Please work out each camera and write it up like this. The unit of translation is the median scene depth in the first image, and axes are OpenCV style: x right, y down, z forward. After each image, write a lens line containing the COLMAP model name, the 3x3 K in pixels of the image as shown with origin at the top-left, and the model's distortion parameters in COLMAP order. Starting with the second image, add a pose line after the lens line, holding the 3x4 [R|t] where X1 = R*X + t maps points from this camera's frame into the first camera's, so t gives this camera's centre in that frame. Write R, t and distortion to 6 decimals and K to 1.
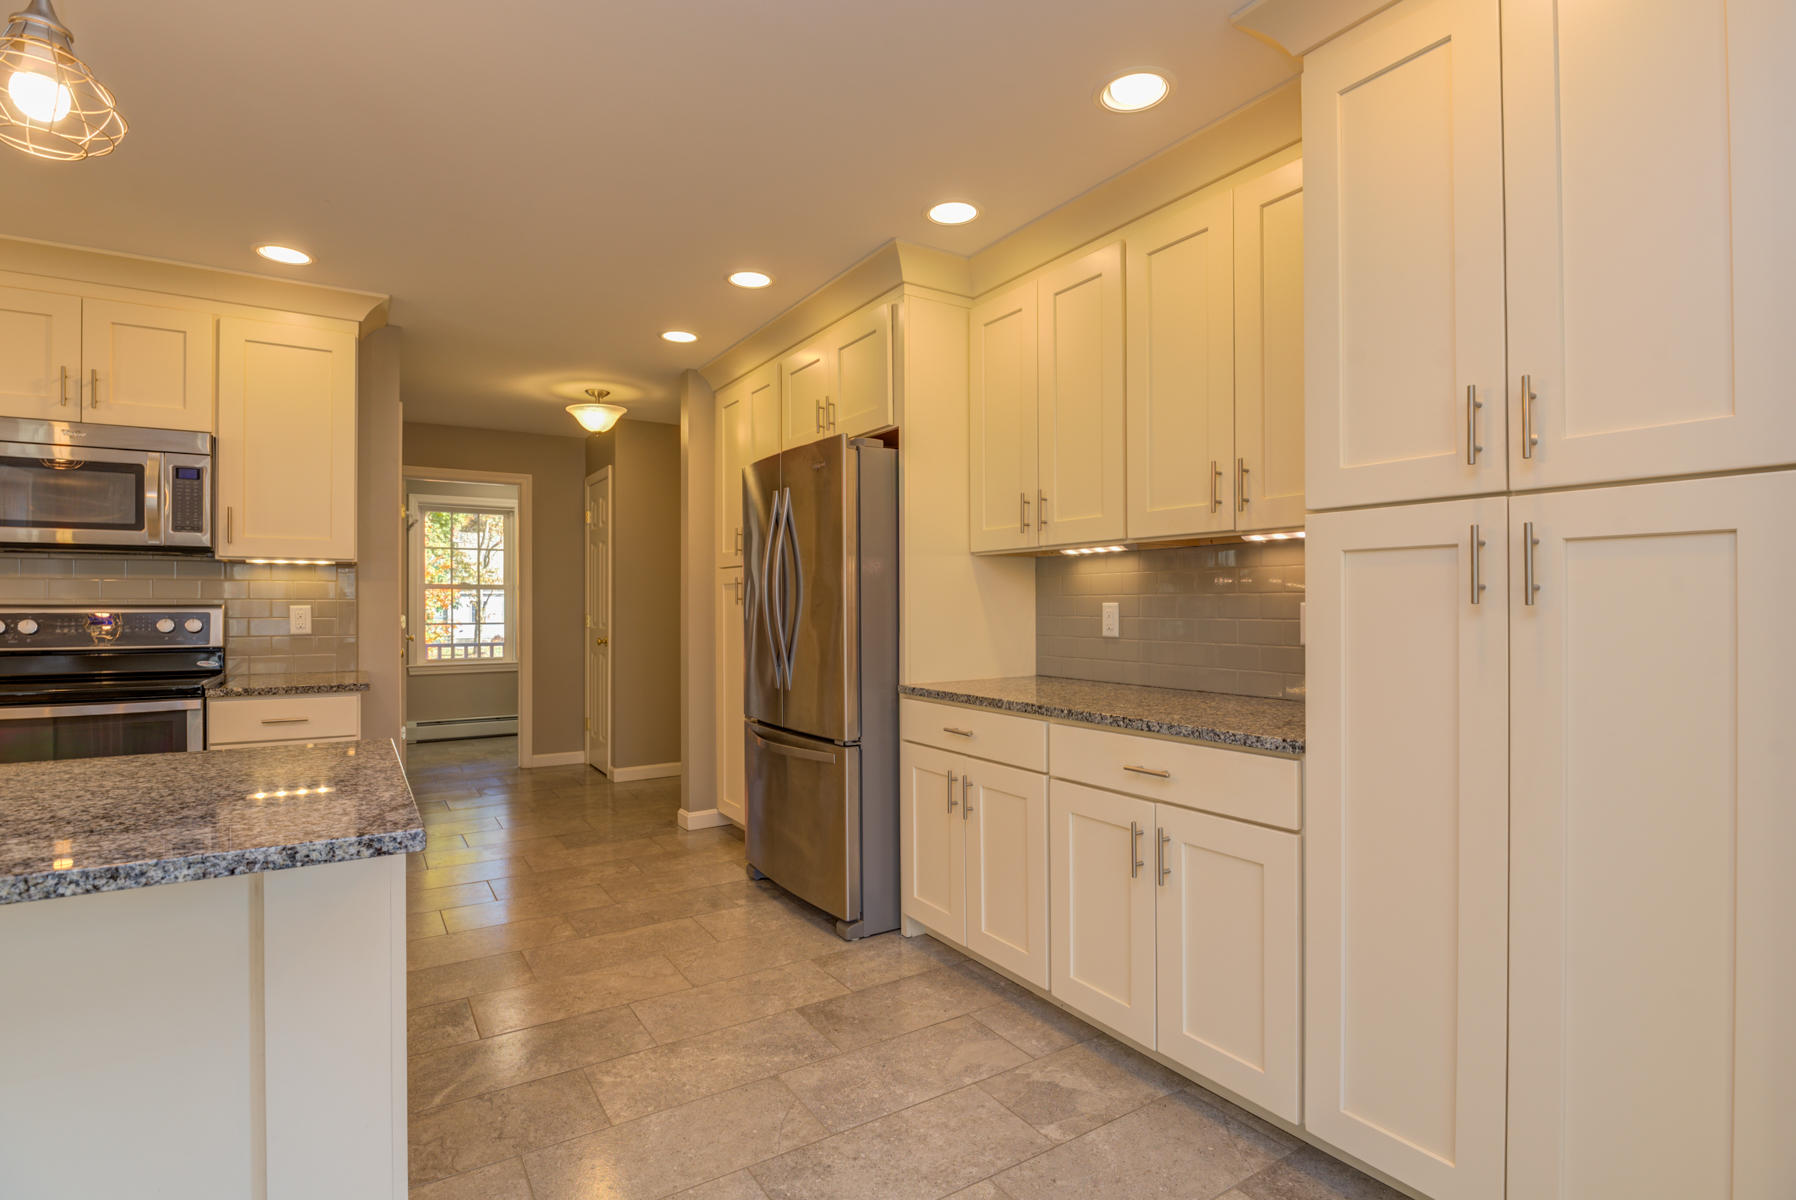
lens RADIAL K [[872.1, 0, 902.9], [0, 872.1, 602.6], [0, 0, 1]] dist [-0.015005, -0.002527]
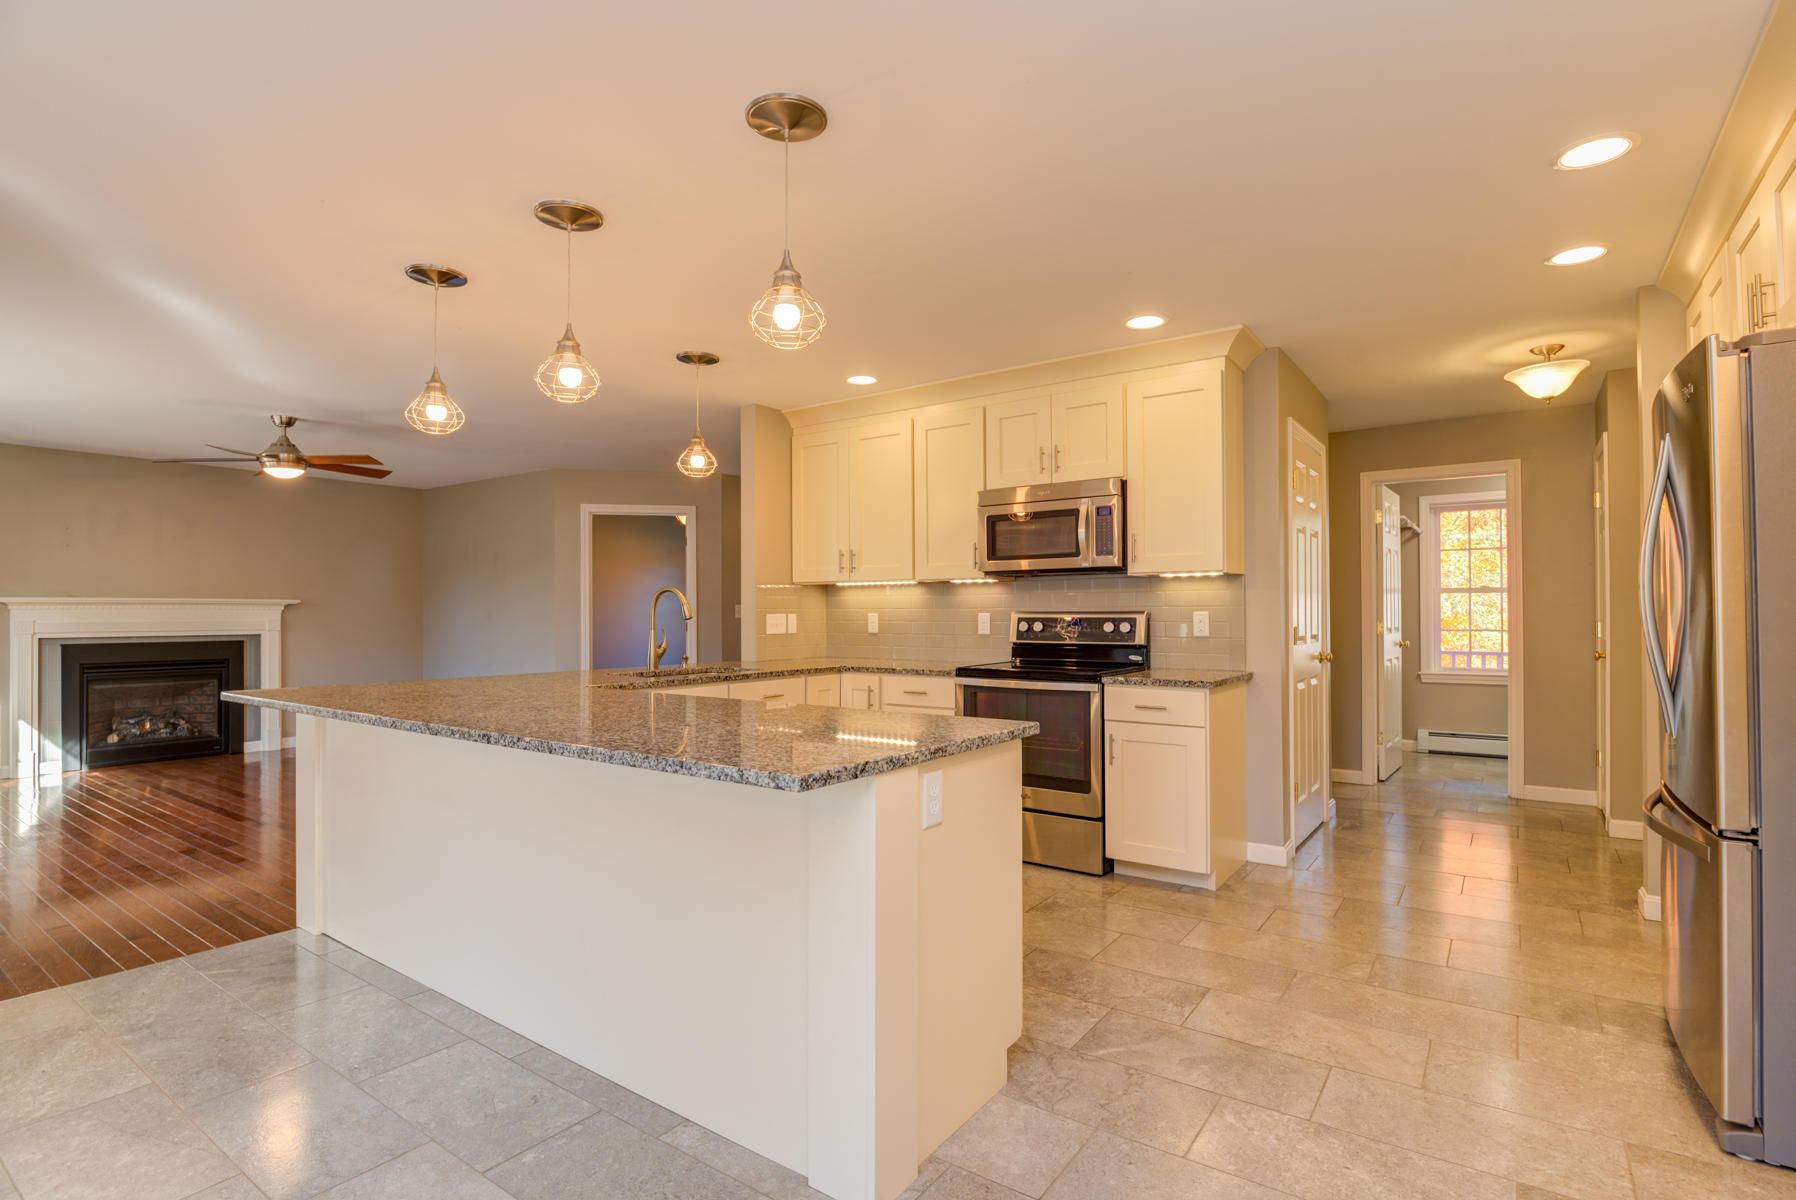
lens RADIAL K [[872.1, 0, 902.8], [0, 872.1, 601.8], [0, 0, 1]] dist [-0.015005, -0.002527]
pose [[0.372328, -0.012424, -0.928018, 0.279191], [0.006504, 0.999921, -0.010777, -0.000036], [0.928078, -0.002024, 0.372379, 0.226094]]
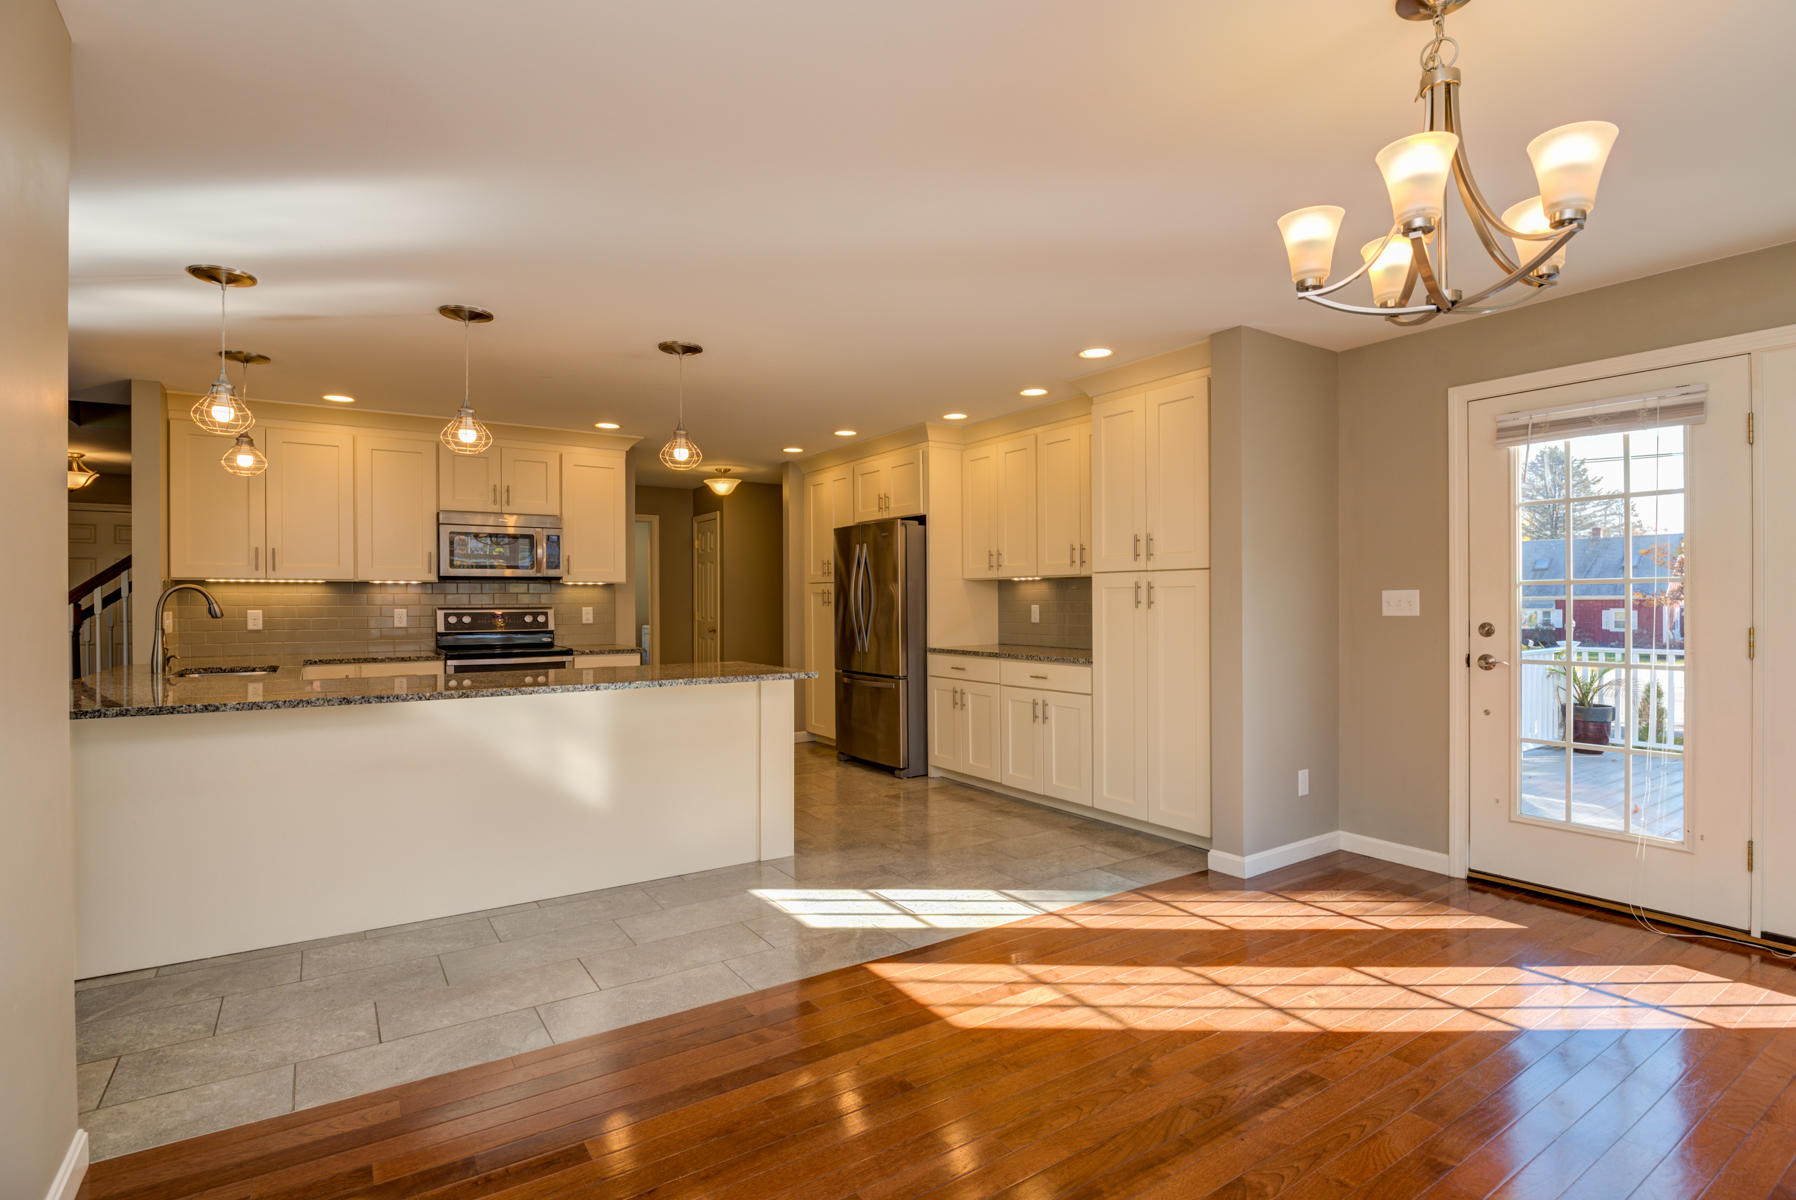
lens RADIAL K [[872.1, 0, 901.3], [0, 872.1, 604.8], [0, 0, 1]] dist [-0.015005, -0.002527]
pose [[0.999872, -0.003503, 0.015587, -0.090562], [0.003388, 0.999967, 0.007388, -0.015574], [-0.015612, -0.007334, 0.999851, -0.934709]]
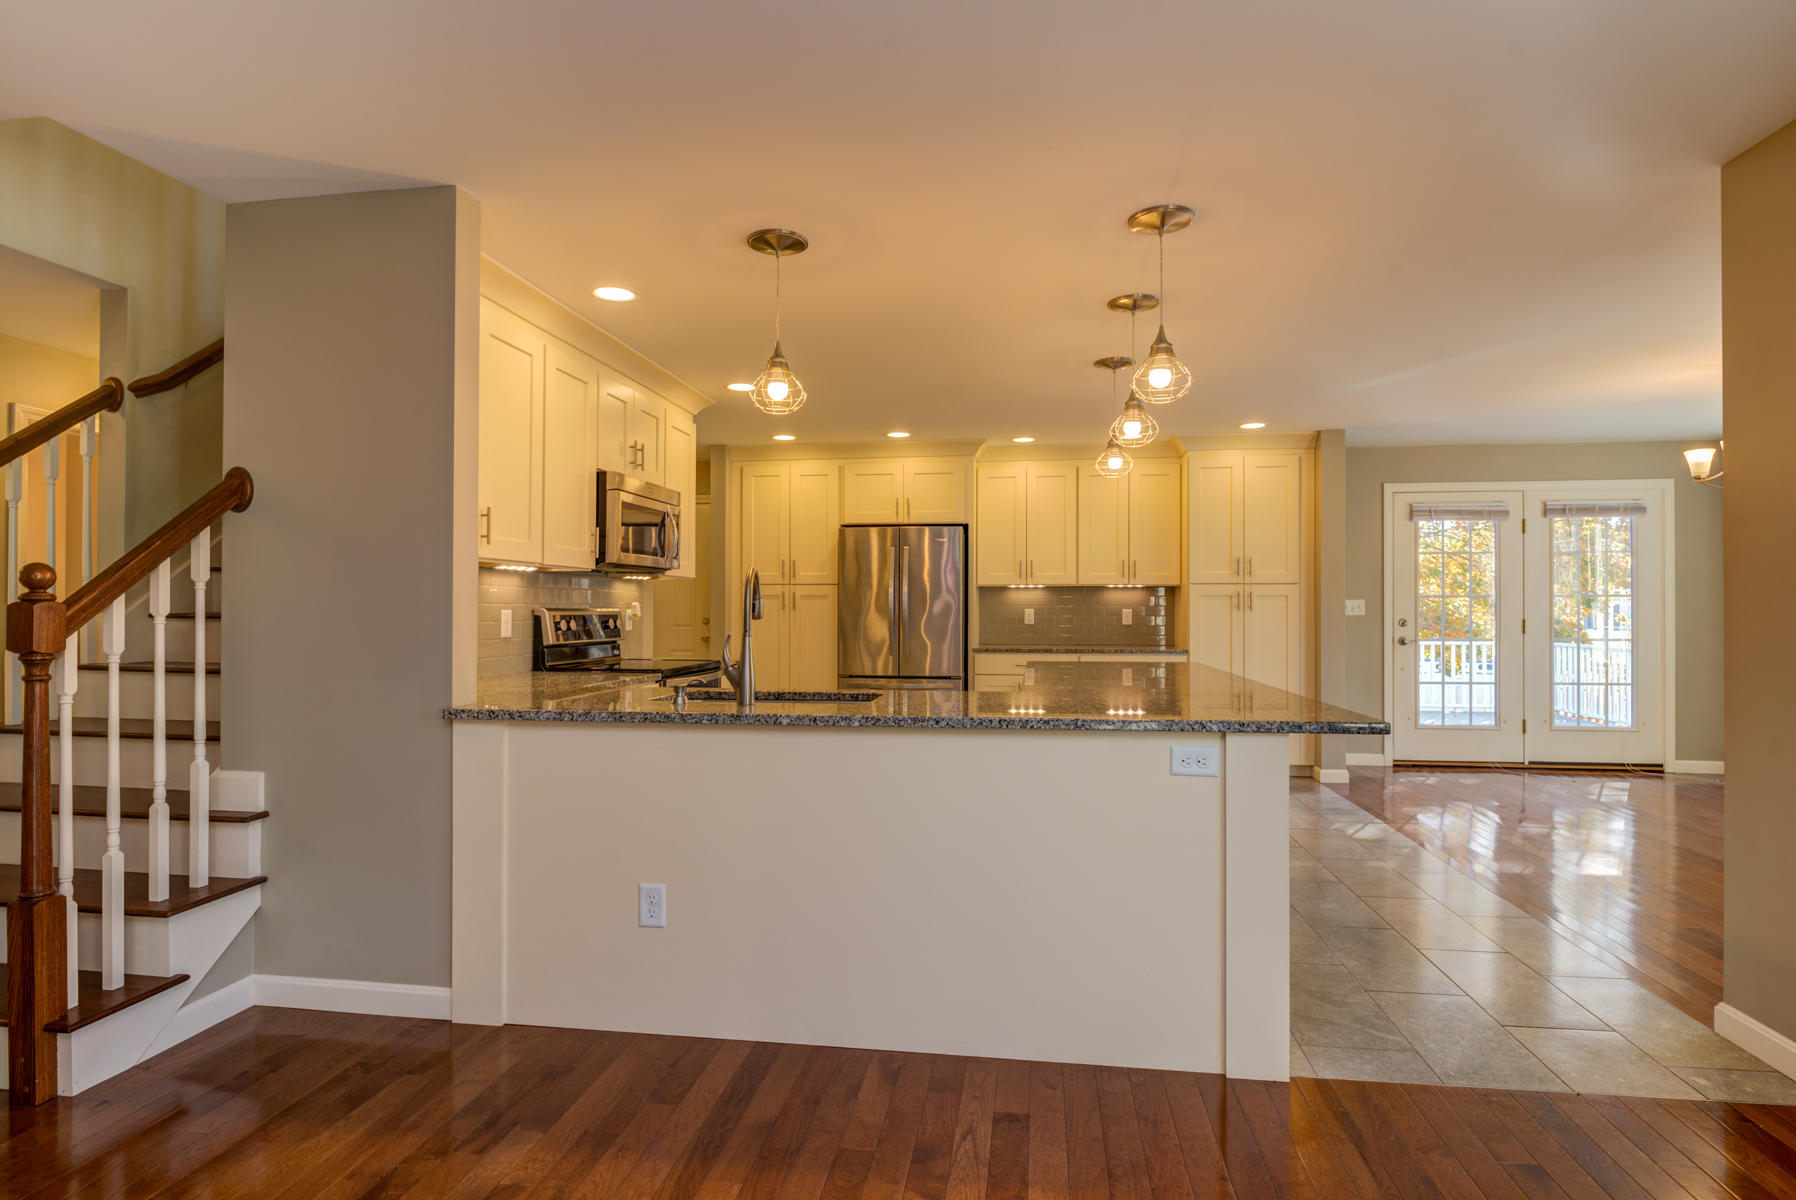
lens RADIAL K [[923.6, 0, 907.9], [0, 923.6, 604.7], [0, 0, 1]] dist [-0.009469, -0.001733]
pose [[0.652847, 0.004423, 0.757477, -1.753565], [-0.005934, 0.999982, -0.000724, -0.005569], [-0.757467, -0.004022, 0.652861, -0.312998]]
